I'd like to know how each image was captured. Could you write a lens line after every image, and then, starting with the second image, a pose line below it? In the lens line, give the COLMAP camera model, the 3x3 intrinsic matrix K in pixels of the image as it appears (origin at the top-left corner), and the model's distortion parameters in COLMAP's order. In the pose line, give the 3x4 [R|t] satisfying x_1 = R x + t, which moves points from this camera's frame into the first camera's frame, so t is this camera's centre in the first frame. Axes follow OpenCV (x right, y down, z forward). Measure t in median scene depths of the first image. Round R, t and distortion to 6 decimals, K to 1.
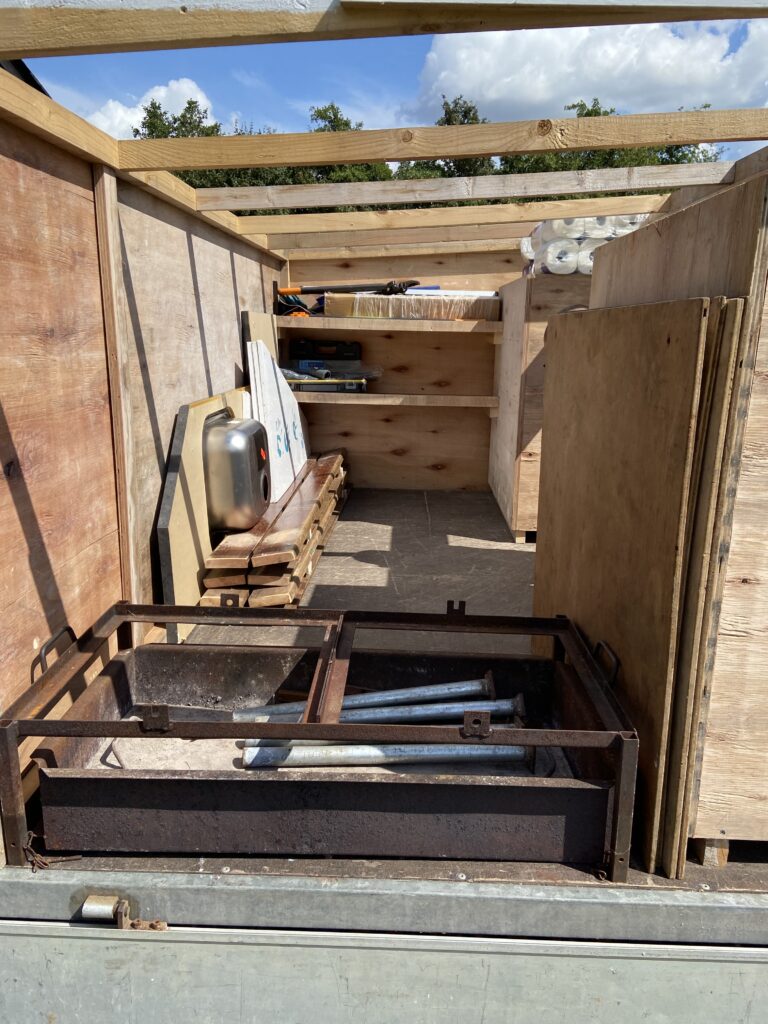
lens RADIAL K [[751.2, 0, 387.2], [0, 751.2, 510.8], [0, 0, 1]] dist [0.017525, -0.051951]
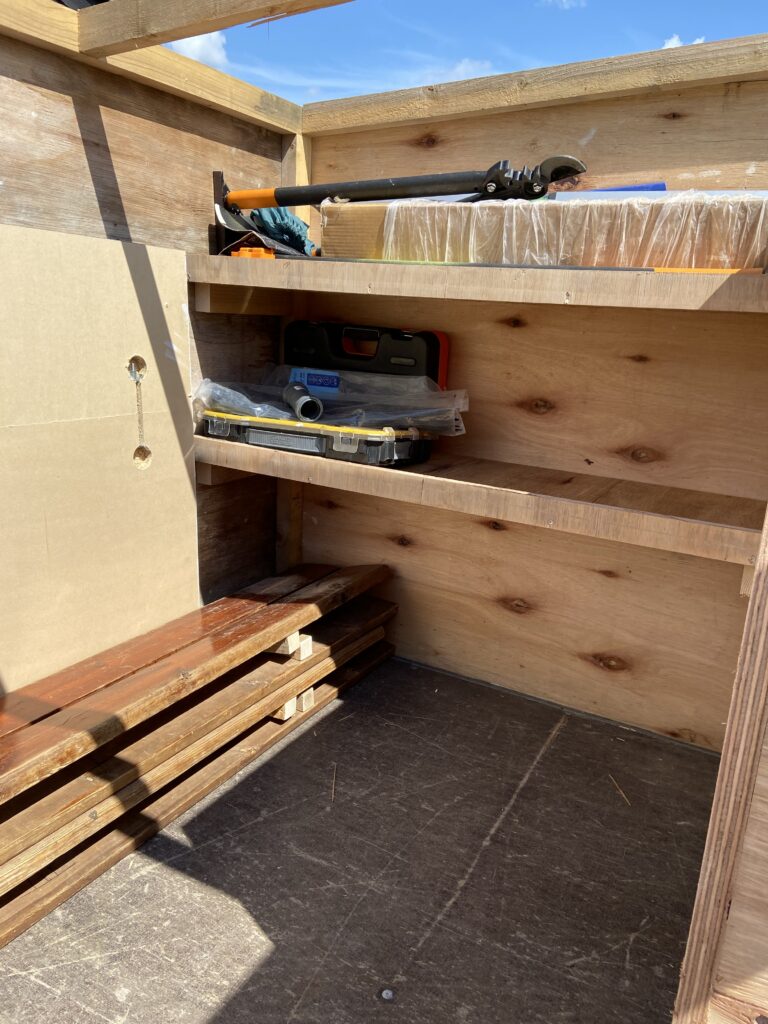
lens RADIAL K [[751.2, 0, 384.8], [0, 751.2, 512.2], [0, 0, 1]] dist [0.017525, -0.051951]
pose [[0.884925, 0.151346, -0.440457, 0.138157], [-0.146478, 0.988178, 0.045260, -0.149693], [0.442100, 0.024465, 0.896632, 0.659333]]
